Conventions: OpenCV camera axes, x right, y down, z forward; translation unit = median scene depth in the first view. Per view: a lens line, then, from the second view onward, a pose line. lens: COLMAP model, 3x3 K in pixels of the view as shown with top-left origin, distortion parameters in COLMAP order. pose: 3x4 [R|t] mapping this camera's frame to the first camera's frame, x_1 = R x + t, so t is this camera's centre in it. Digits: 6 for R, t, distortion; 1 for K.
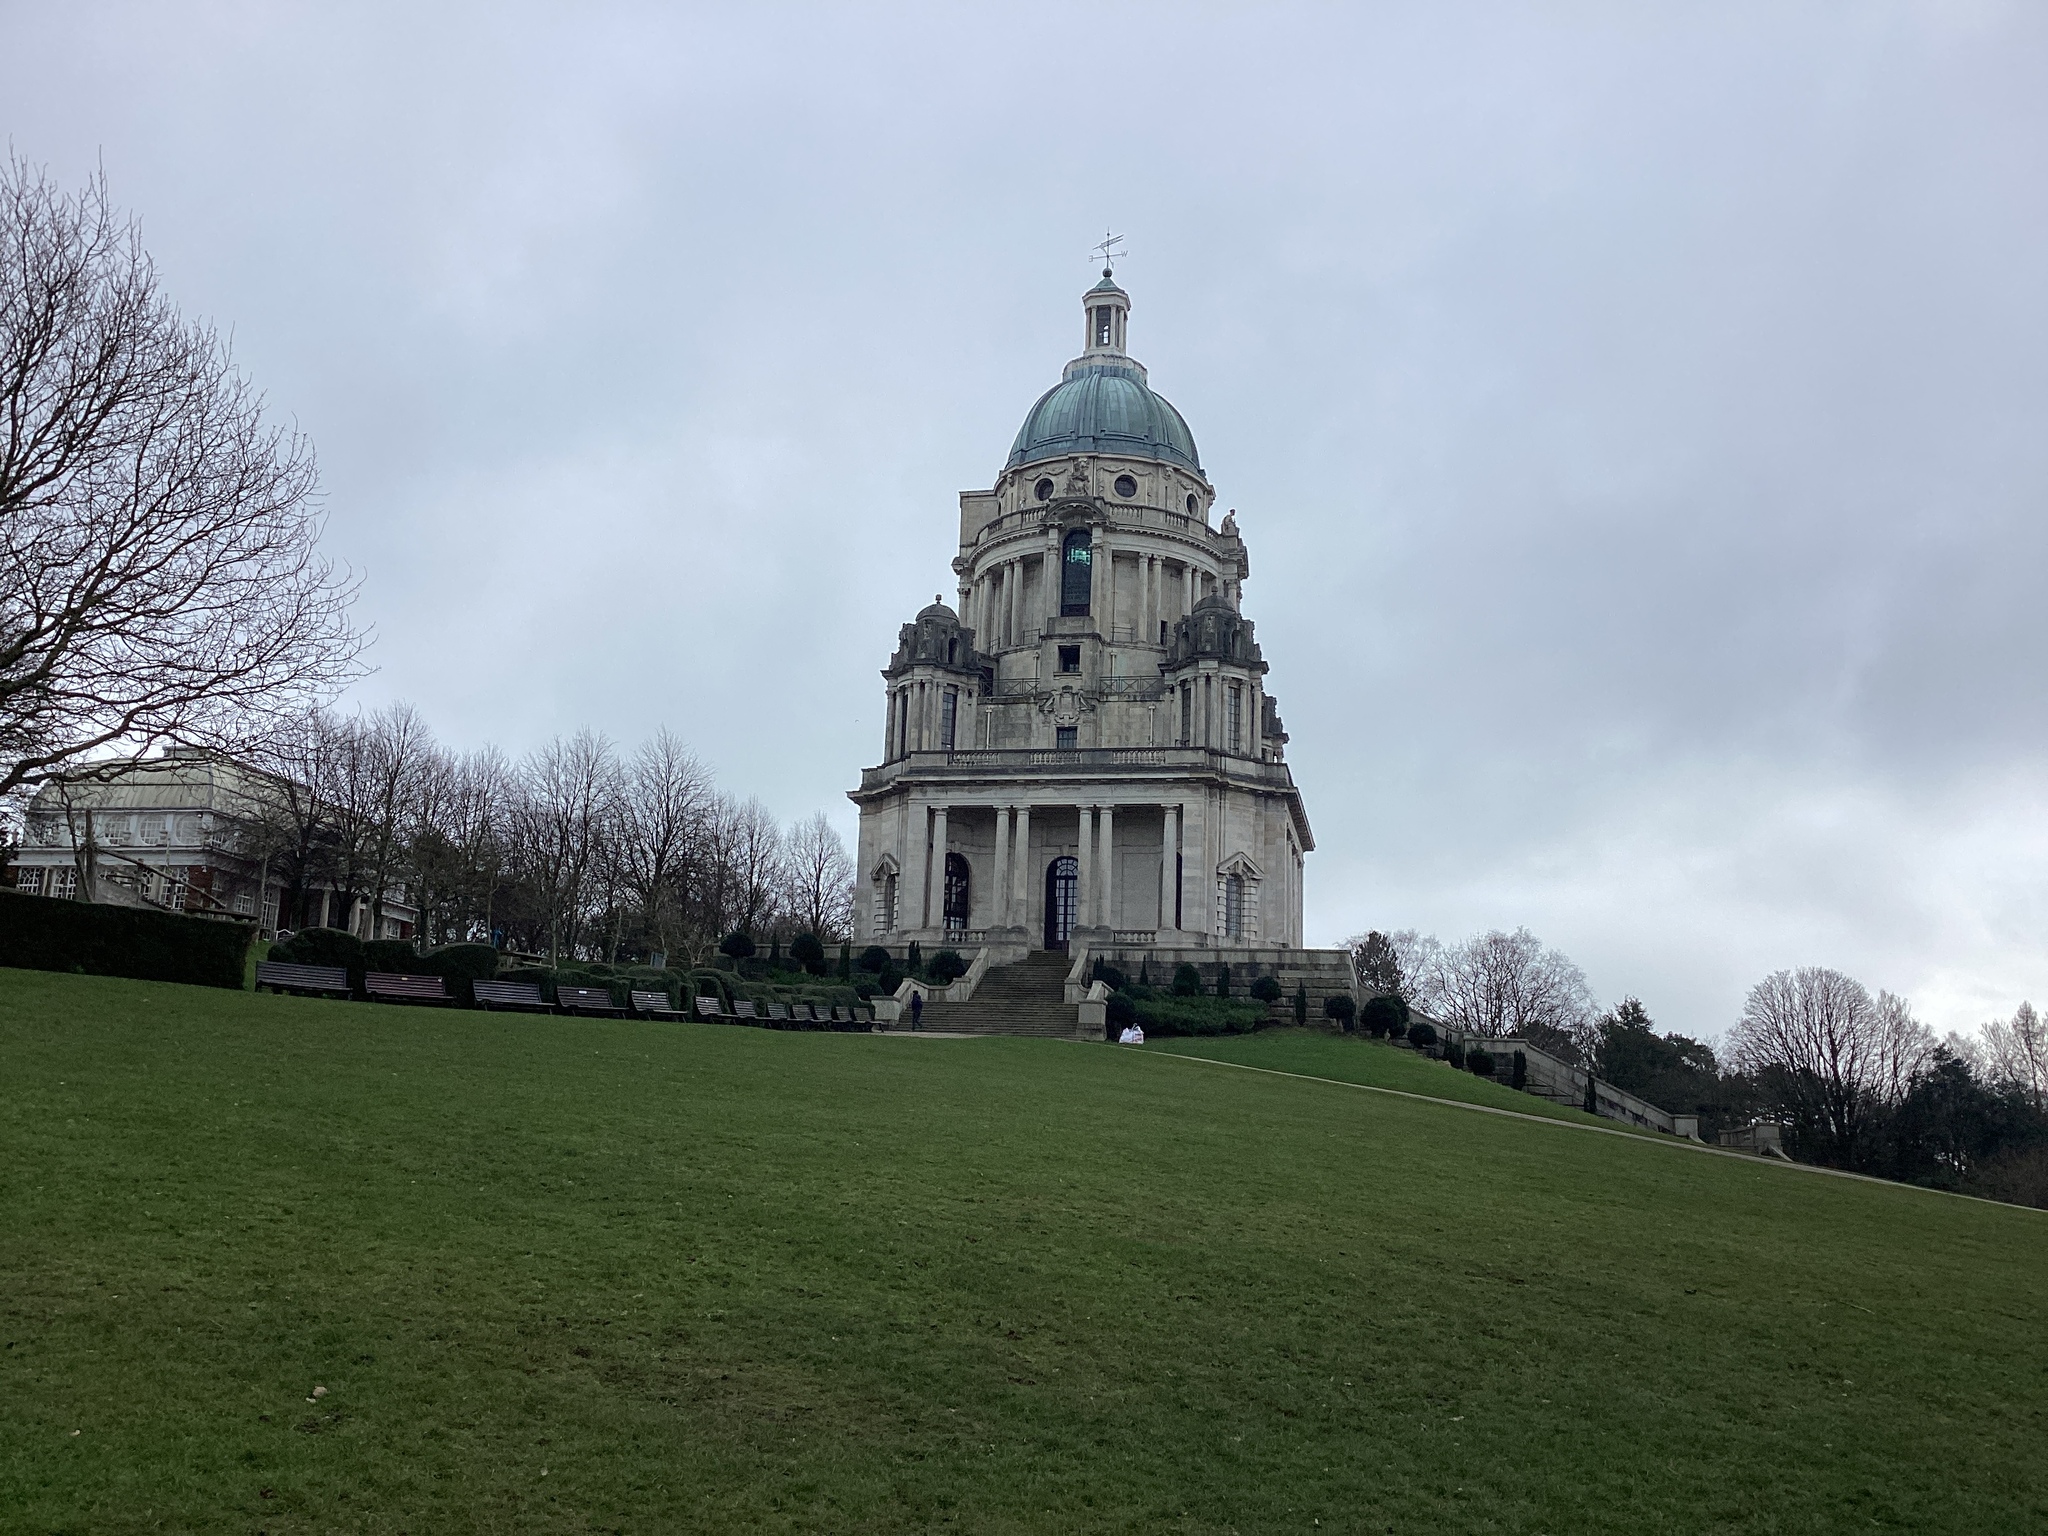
lens RADIAL K [[1821.2, 0, 1028.9], [0, 1821.2, 757.8], [0, 0, 1]] dist [0.056918, -0.110459]
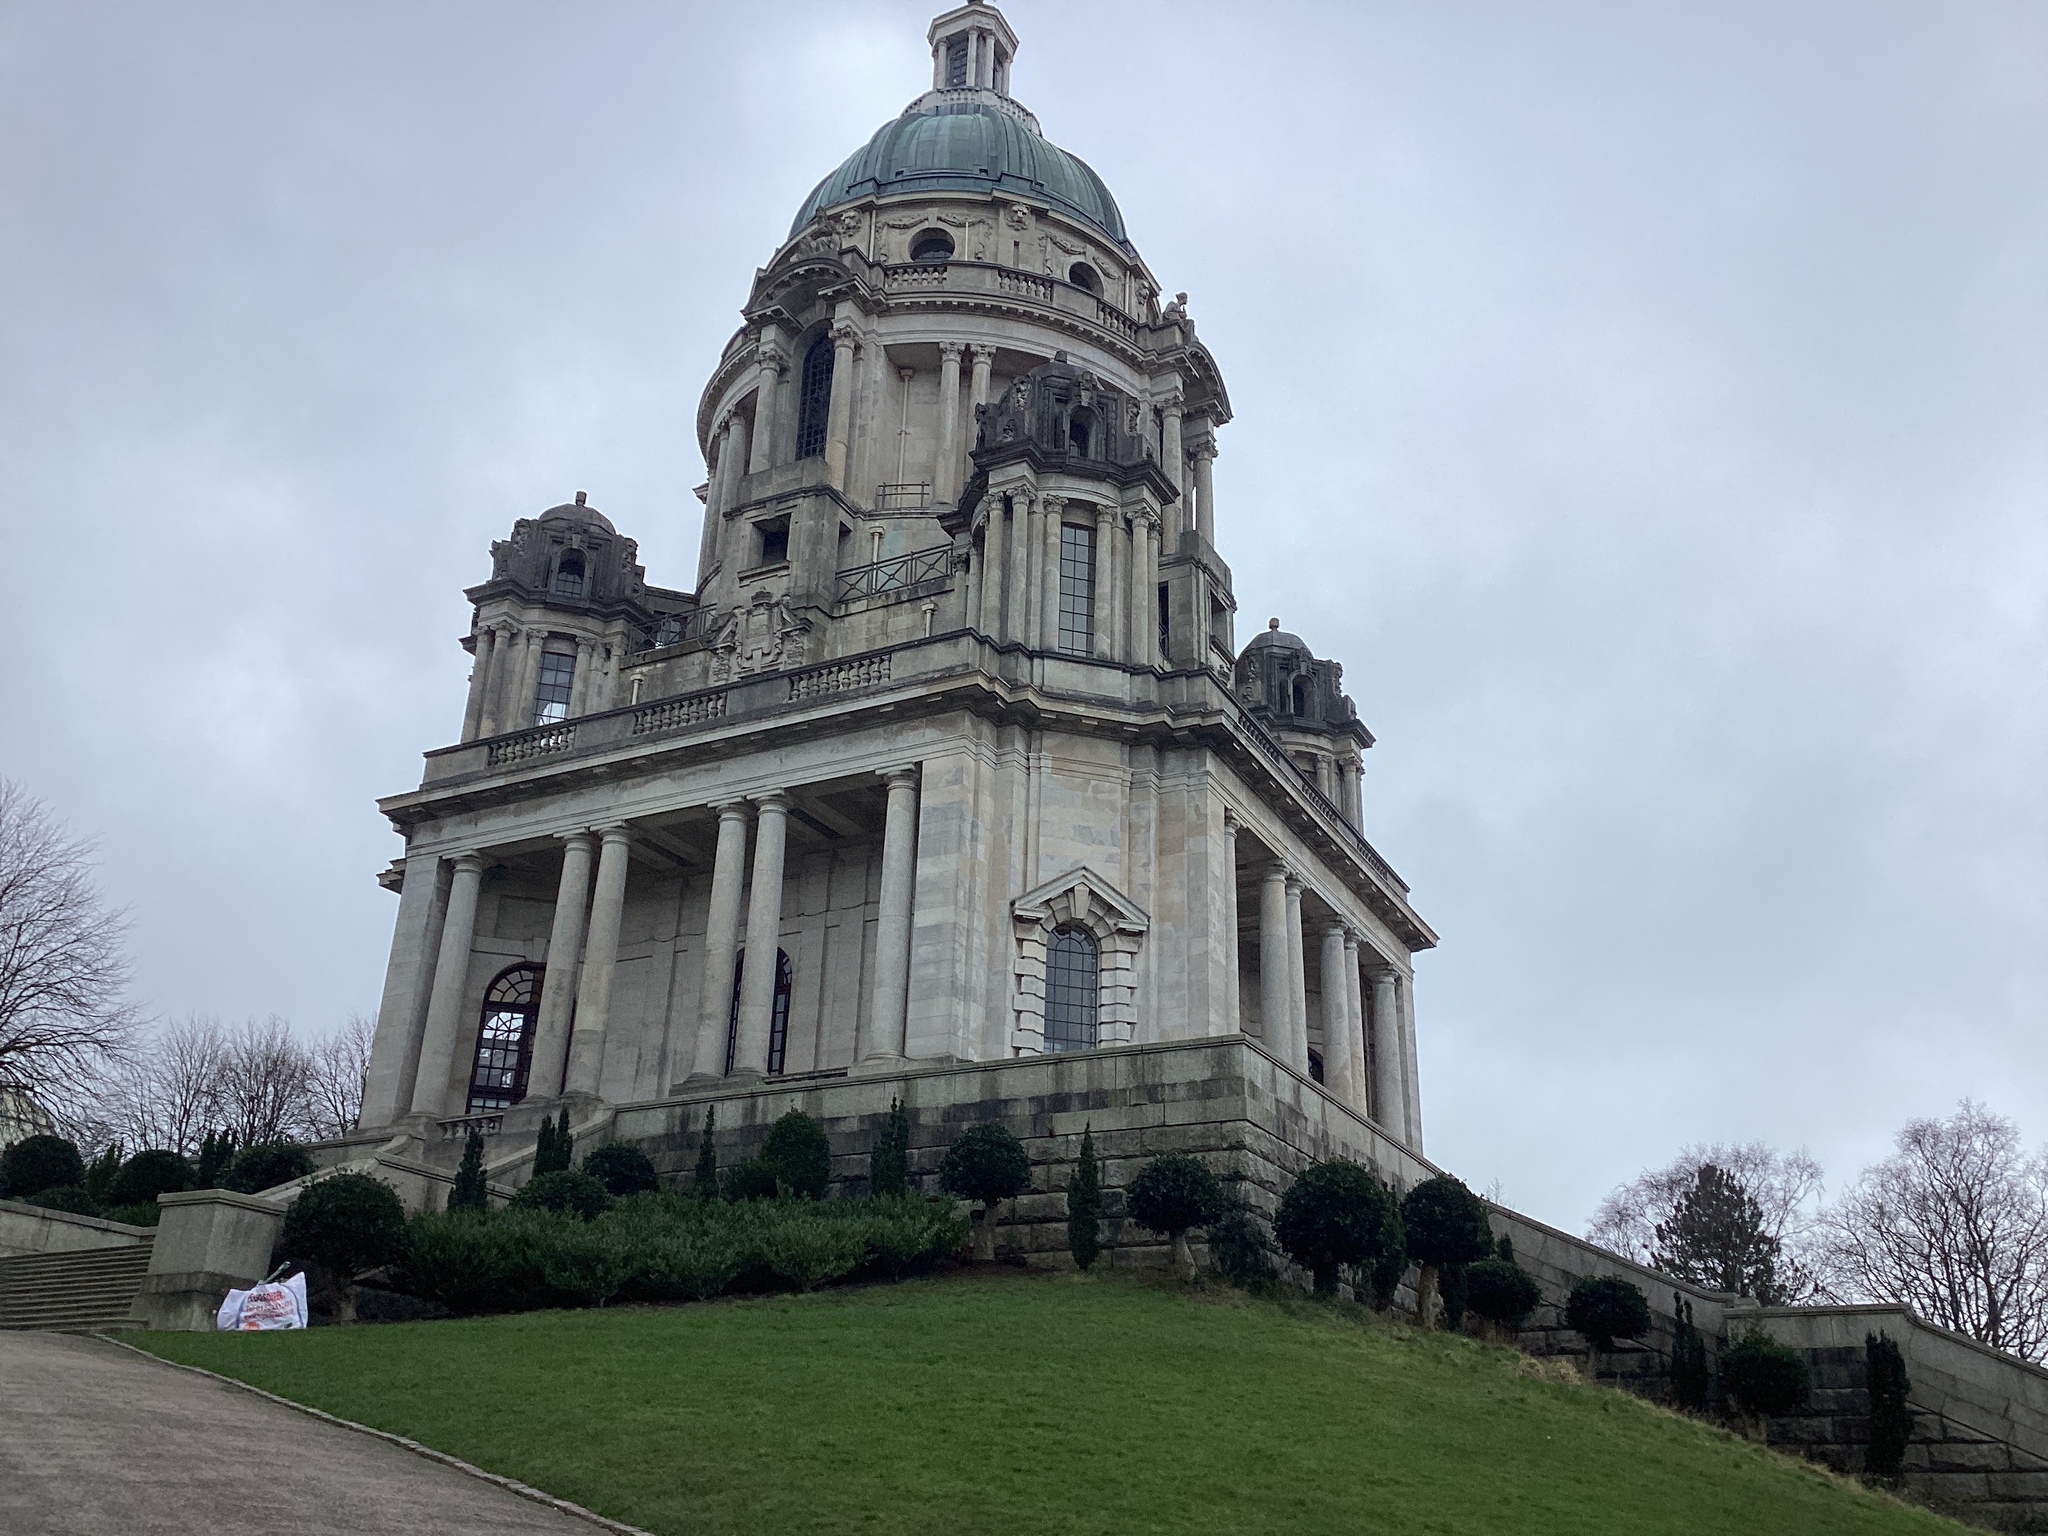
lens RADIAL K [[1821.2, 0, 1020.9], [0, 1821.2, 783.3], [0, 0, 1]] dist [0.056918, -0.110459]
pose [[0.960784, -0.122454, -0.248796, 0.203152], [0.072227, 0.976755, -0.201824, 0.112531], [0.267727, 0.175939, 0.947295, 0.593945]]
